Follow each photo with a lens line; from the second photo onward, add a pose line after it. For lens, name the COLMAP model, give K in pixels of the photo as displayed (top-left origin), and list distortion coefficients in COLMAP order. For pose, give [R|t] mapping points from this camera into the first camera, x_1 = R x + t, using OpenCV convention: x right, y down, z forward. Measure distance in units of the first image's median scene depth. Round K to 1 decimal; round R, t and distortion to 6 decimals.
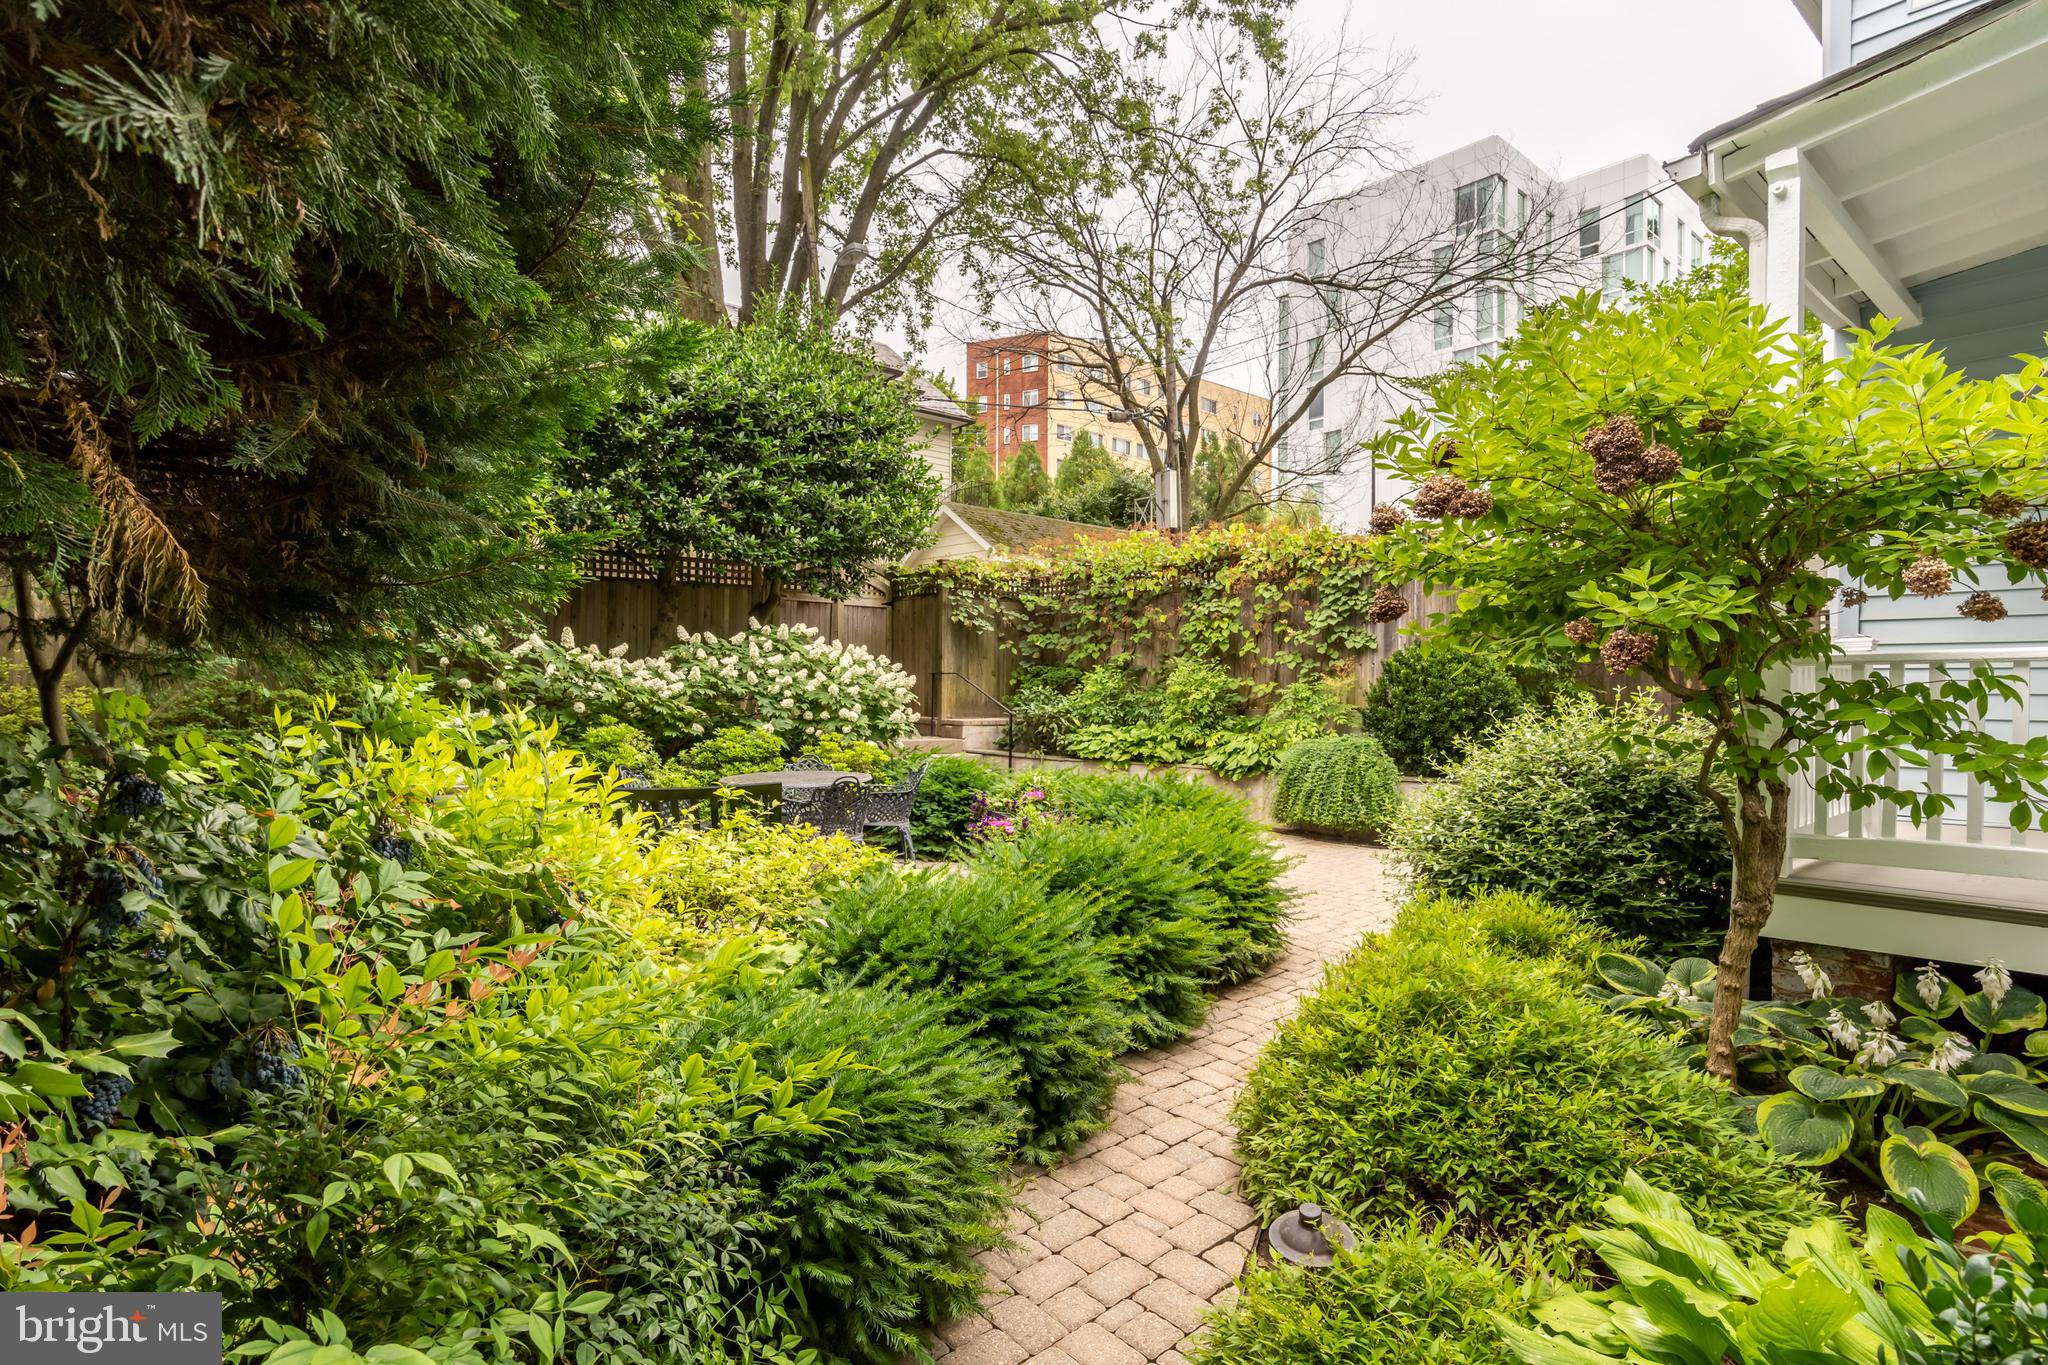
lens RADIAL K [[1066.8, 0, 1024.7], [0, 1066.8, 685.6], [0, 0, 1]] dist [0.000362, 0.000018]
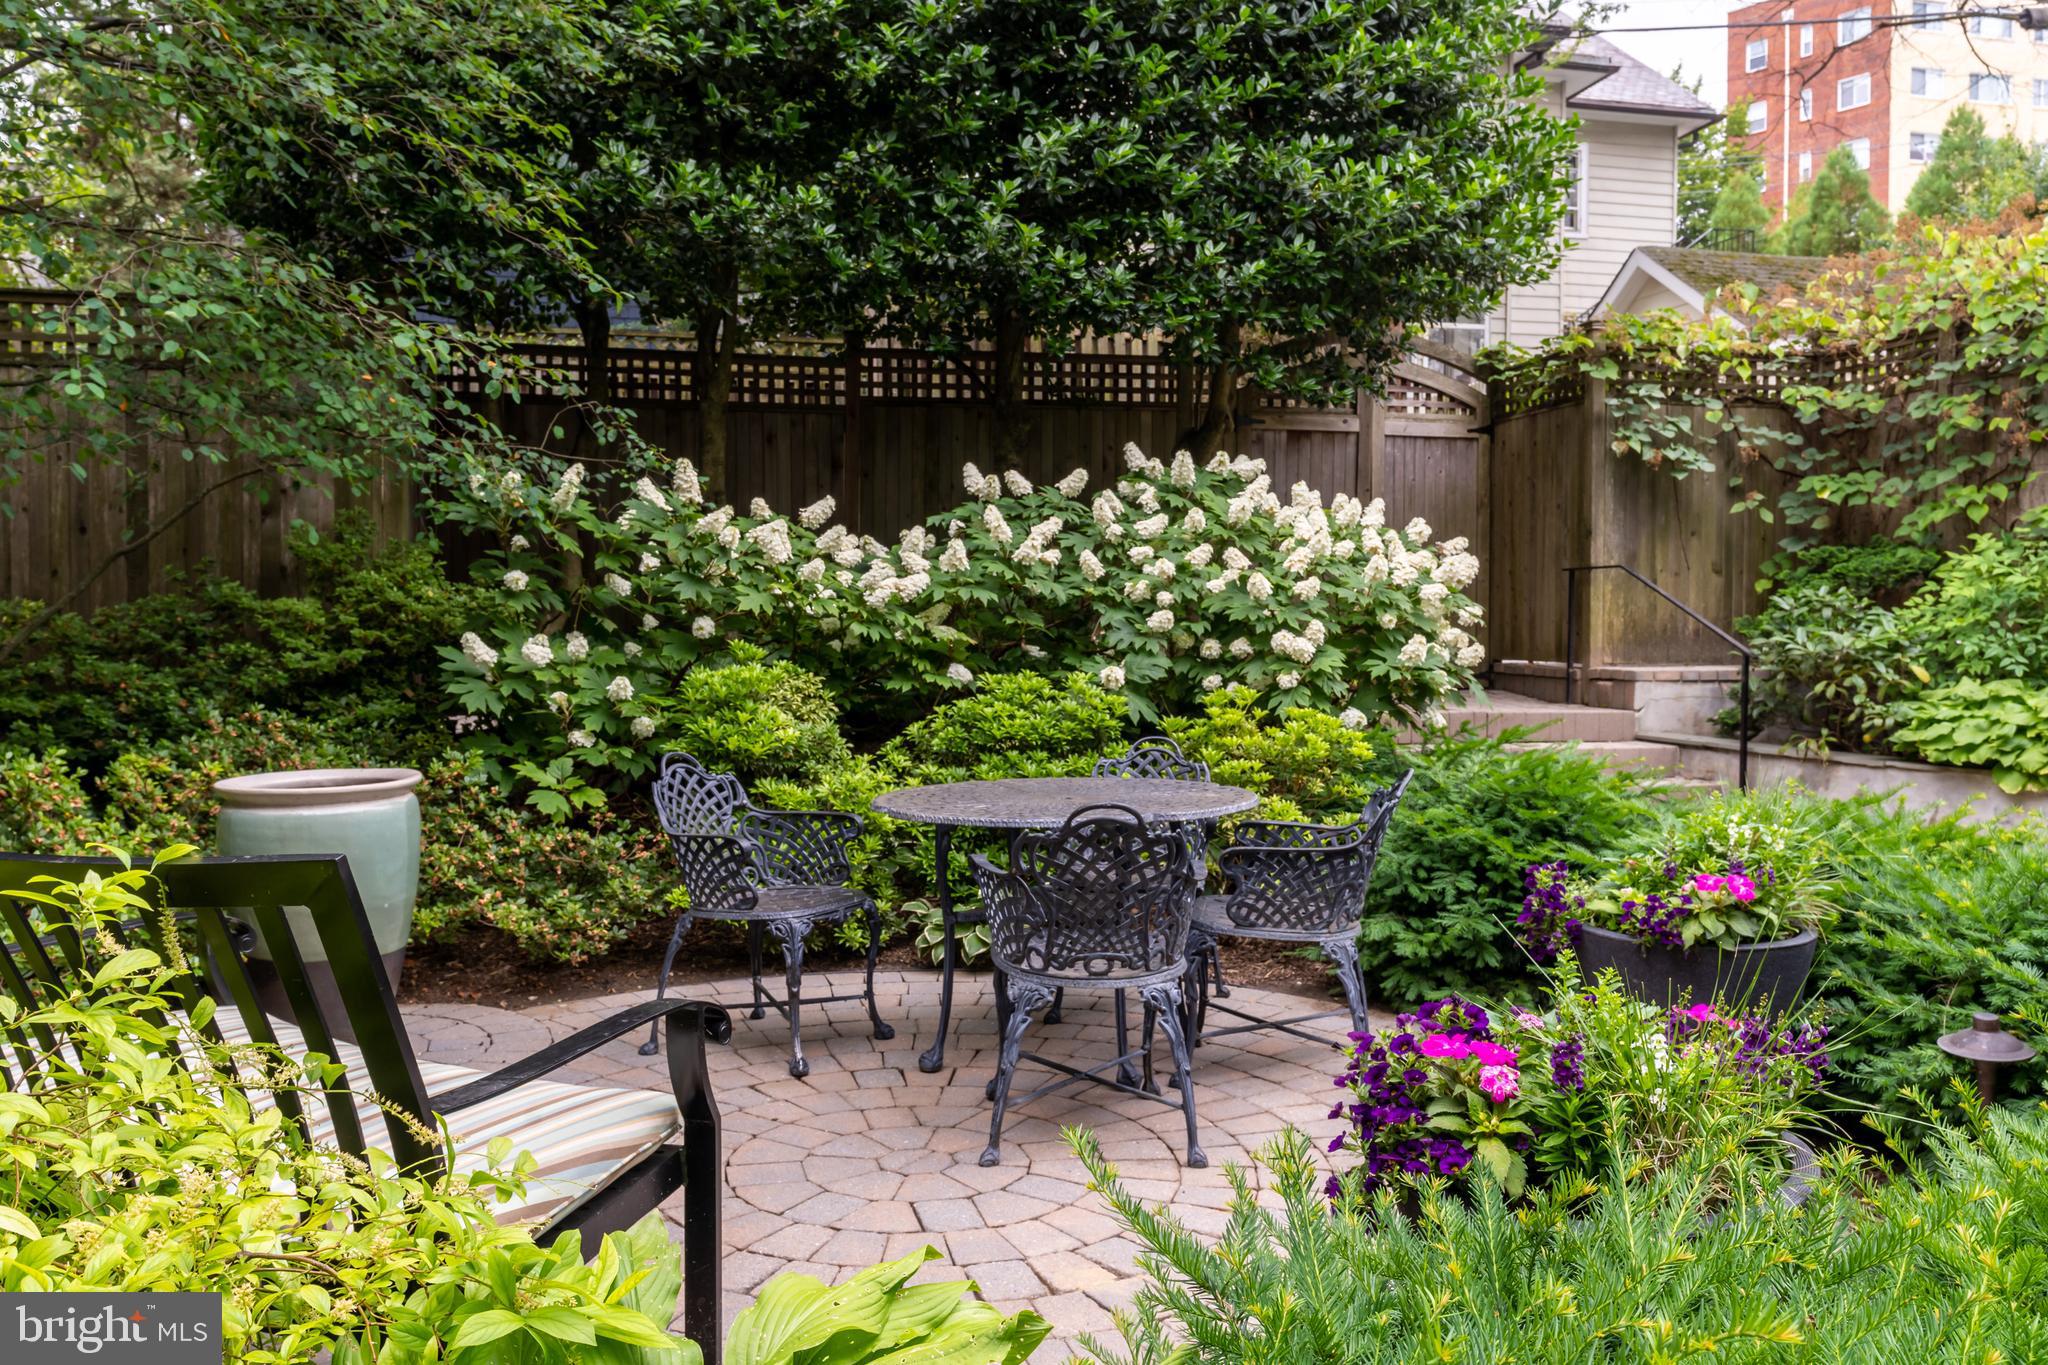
lens RADIAL K [[1584.3, 0, 1024.4], [0, 1584.3, 677.0], [0, 0, 1]] dist [-0.007413, 0.006432]
pose [[0.885766, 0.007253, -0.464076, 0.029985], [0.006058, 0.999612, 0.027185, 0.019837], [0.464093, -0.026891, 0.885378, 0.354916]]
